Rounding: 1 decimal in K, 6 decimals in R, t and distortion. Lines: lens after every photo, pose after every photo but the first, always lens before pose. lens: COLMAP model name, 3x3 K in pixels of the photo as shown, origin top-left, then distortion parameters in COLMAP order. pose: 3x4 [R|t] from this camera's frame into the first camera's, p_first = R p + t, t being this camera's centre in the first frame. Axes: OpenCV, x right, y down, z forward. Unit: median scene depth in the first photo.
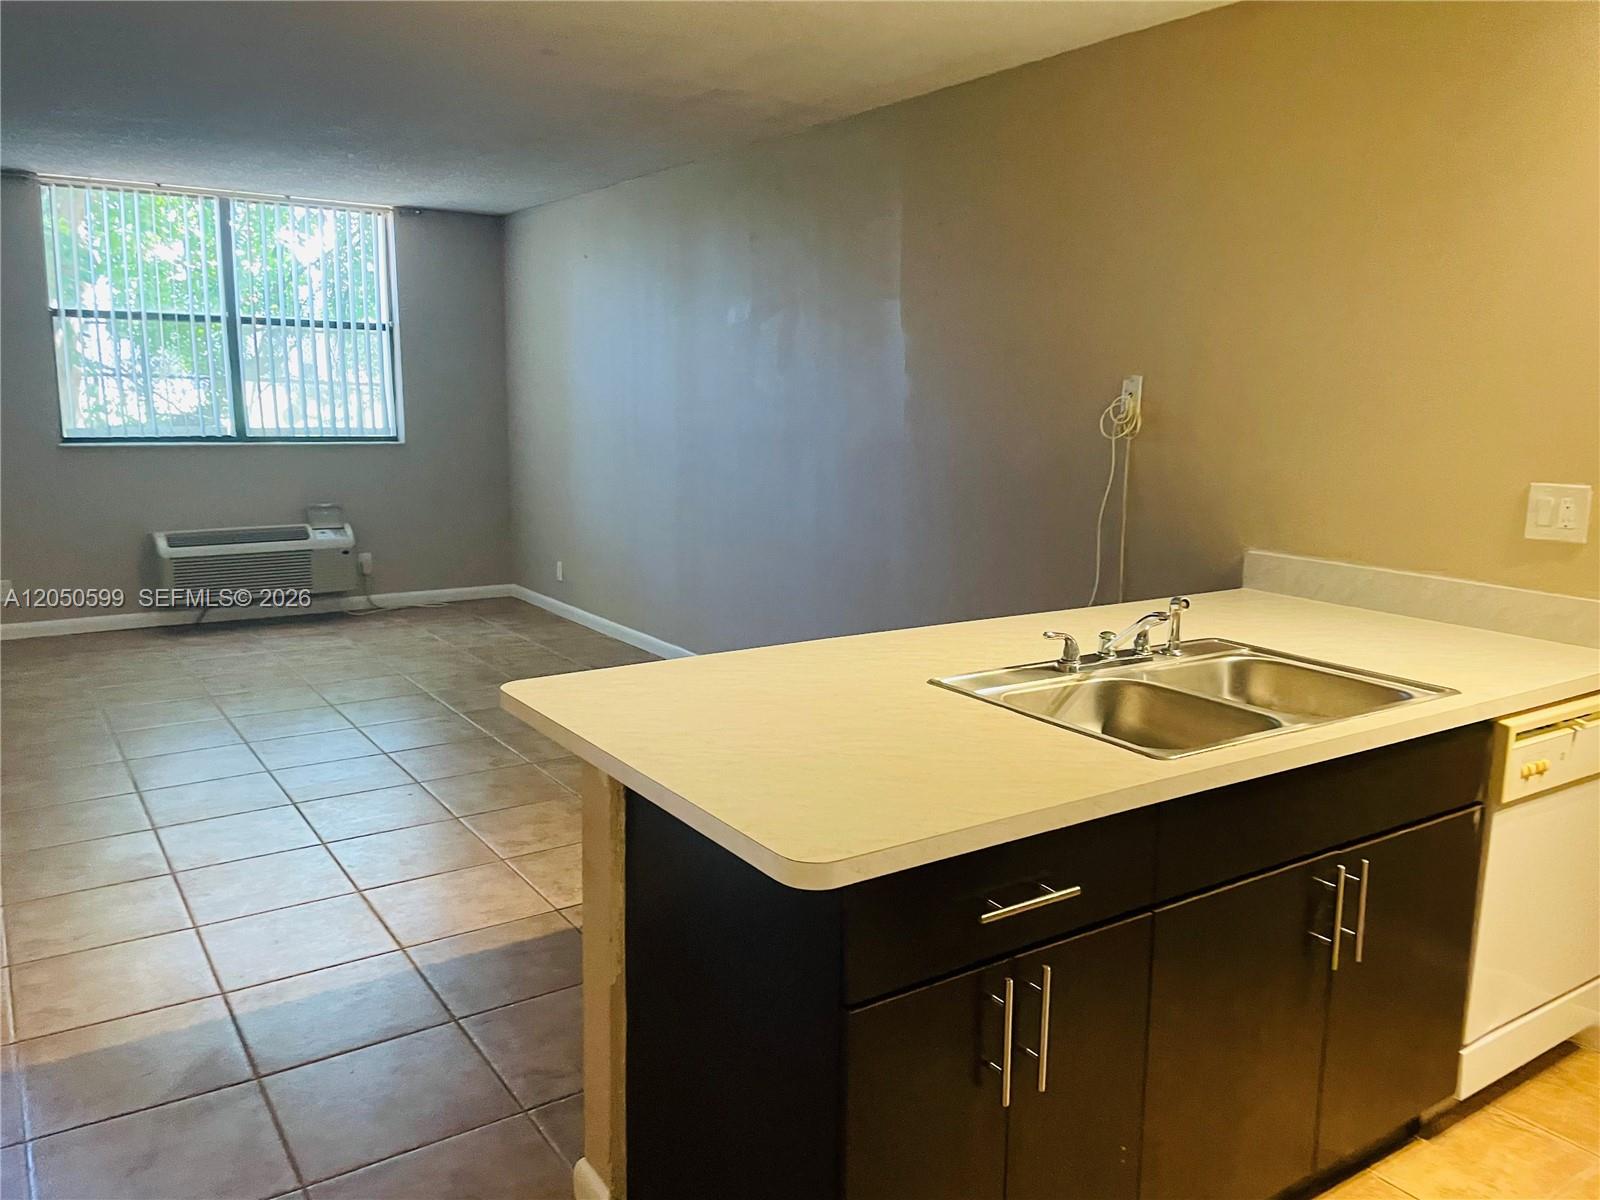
lens RADIAL K [[1209.1, 0, 793.6], [0, 1209.1, 599.2], [0, 0, 1]] dist [0.067811, -0.096519]
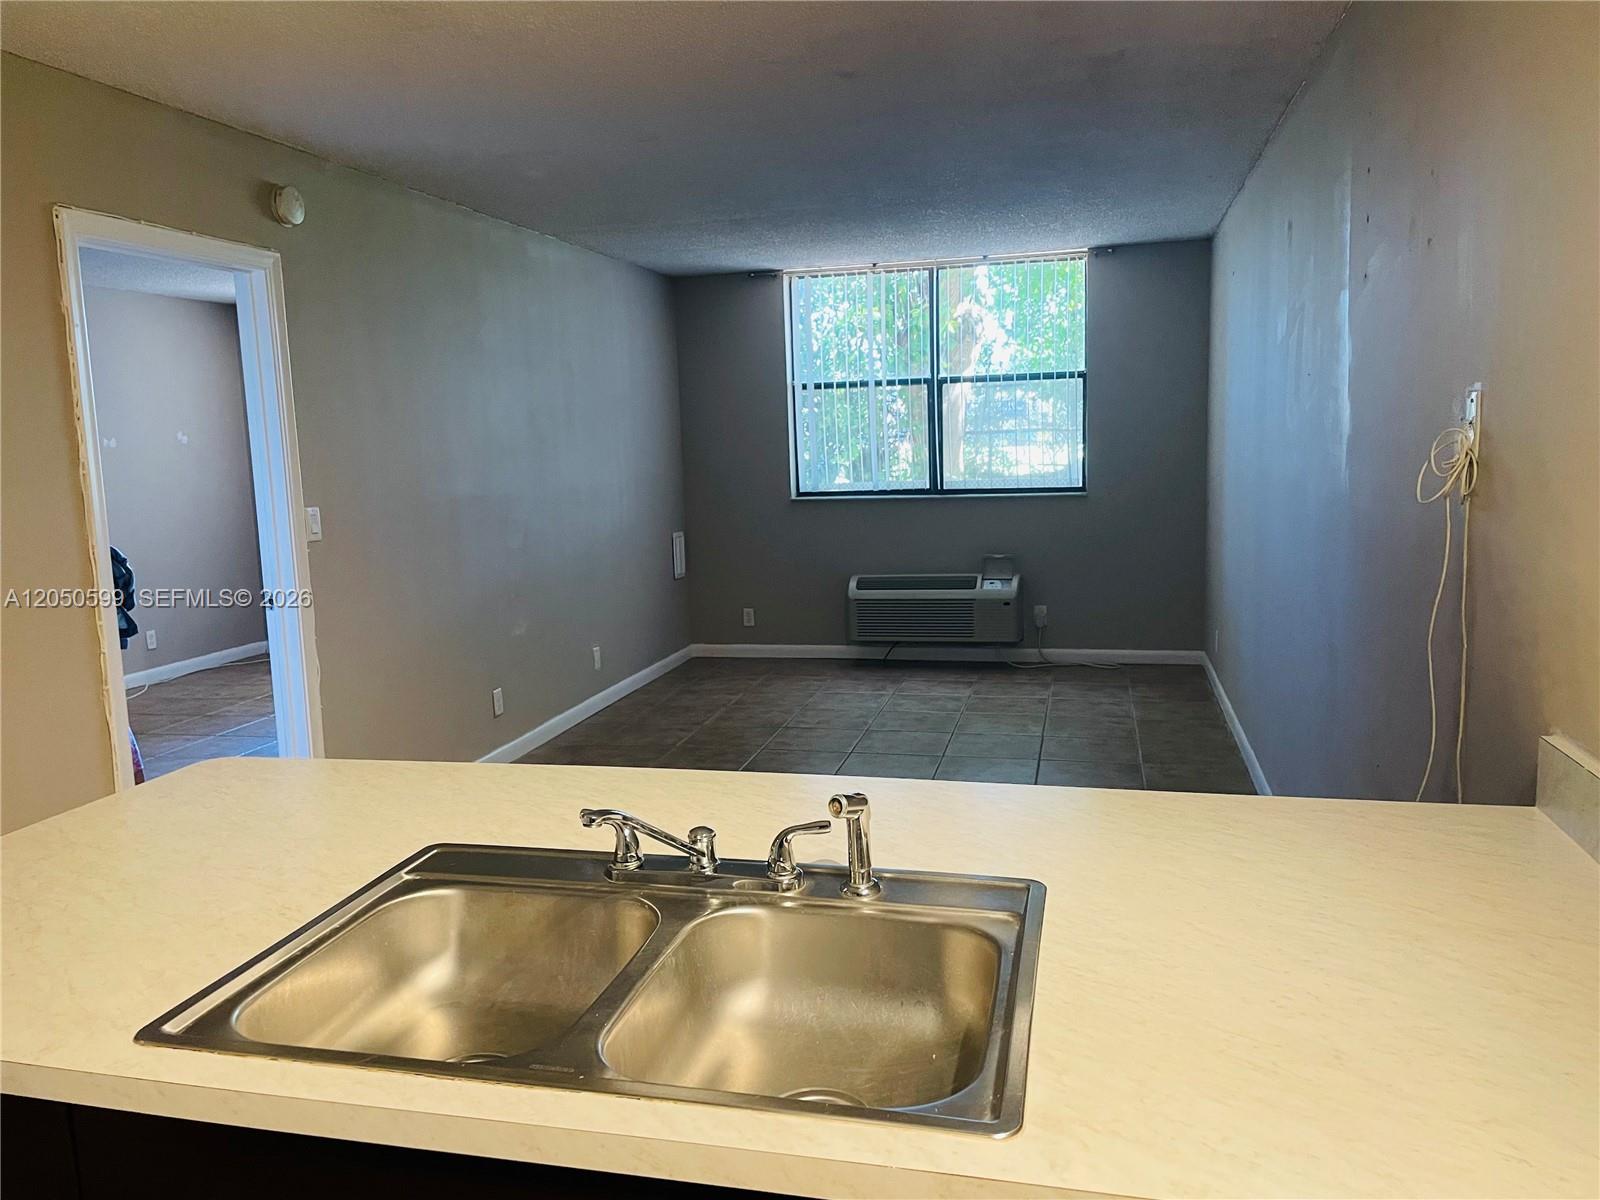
lens RADIAL K [[1209.1, 0, 801.5], [0, 1209.1, 615.8], [0, 0, 1]] dist [0.067811, -0.096519]
pose [[0.637825, 0.077752, -0.766247, 0.288629], [-0.090996, 0.995531, 0.025273, -0.038668], [0.764787, 0.053606, 0.642049, 0.232708]]
